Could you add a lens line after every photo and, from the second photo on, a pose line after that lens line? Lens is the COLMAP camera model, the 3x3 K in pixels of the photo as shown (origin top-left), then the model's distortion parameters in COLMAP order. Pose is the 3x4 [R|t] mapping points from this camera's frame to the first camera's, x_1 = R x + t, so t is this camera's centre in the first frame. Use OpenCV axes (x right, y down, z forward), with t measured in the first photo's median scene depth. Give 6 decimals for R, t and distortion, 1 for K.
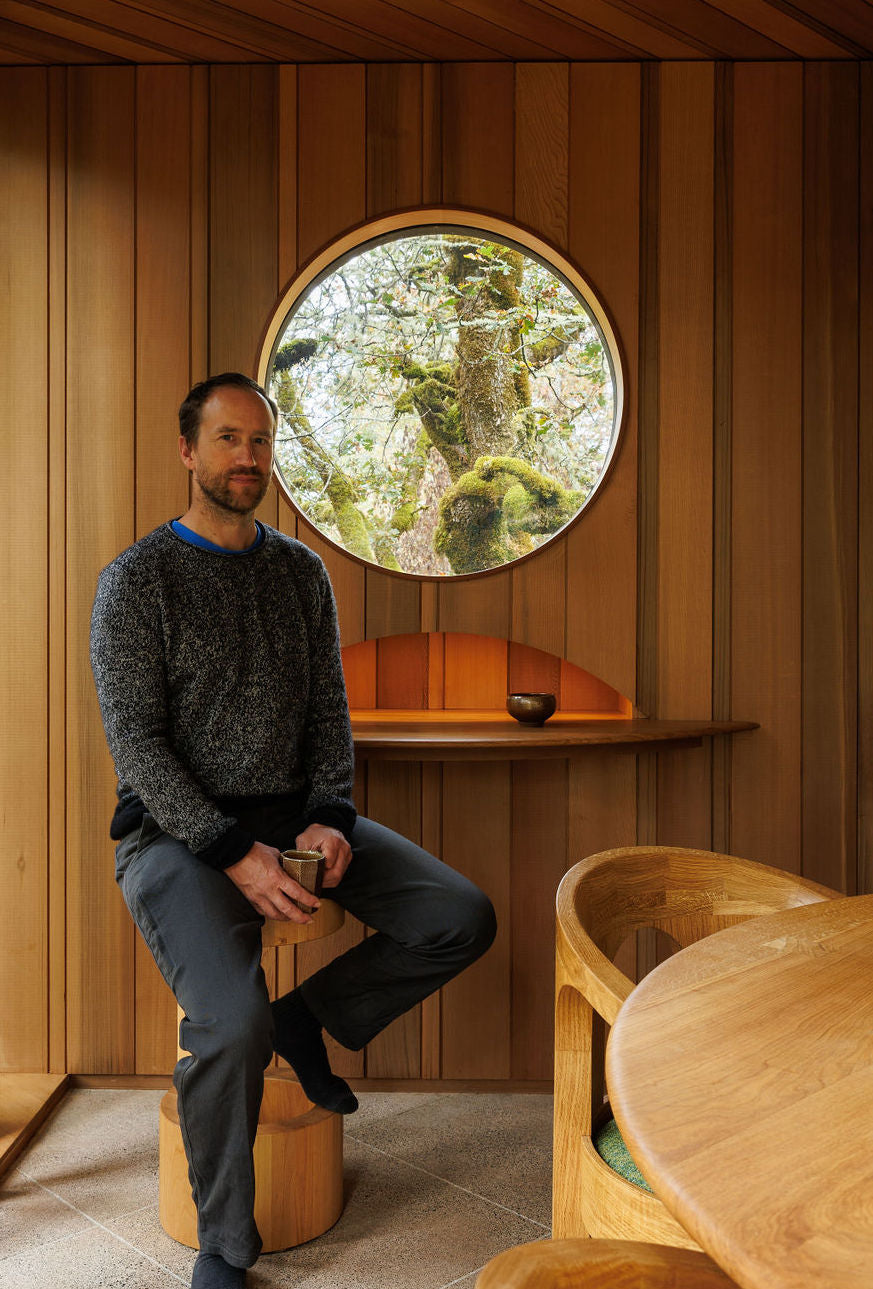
lens RADIAL K [[3702.3, 0, 436.5], [0, 3702.3, 644.5], [0, 0, 1]] dist [-0.059147, 0.383045]
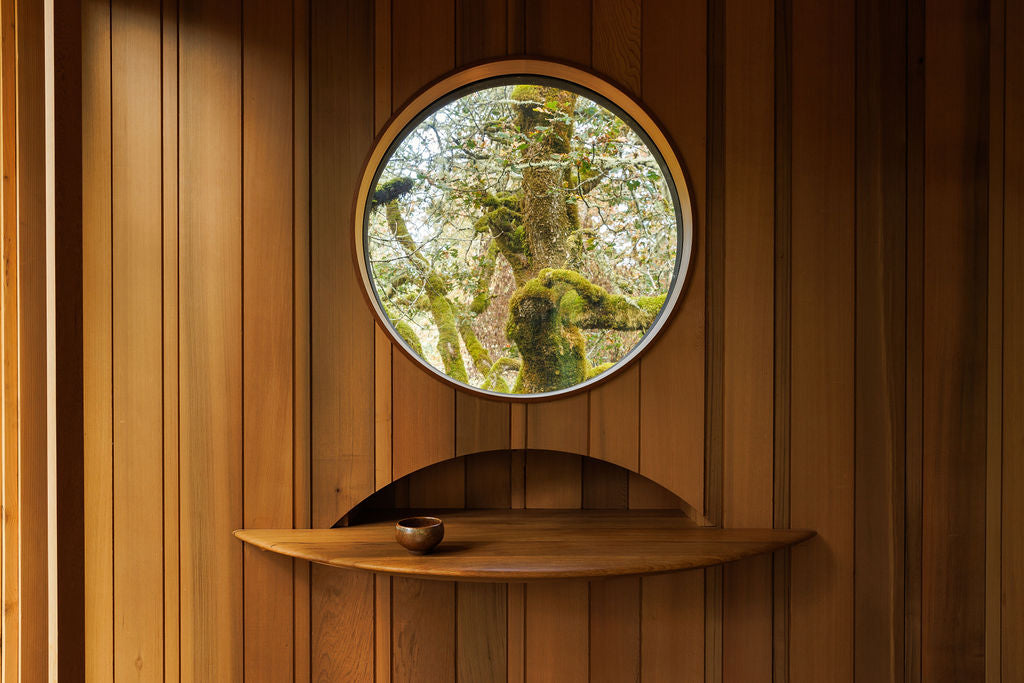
lens RADIAL K [[1729.4, 0, 512.0], [0, 1729.4, 341.5], [0, 0, 1]] dist [0.025988, 0.024019]
pose [[0.999844, -0.002924, 0.017435, -0.009124], [0.002642, 0.999865, 0.016205, -0.034555], [-0.017480, -0.016157, 0.999717, 0.393232]]
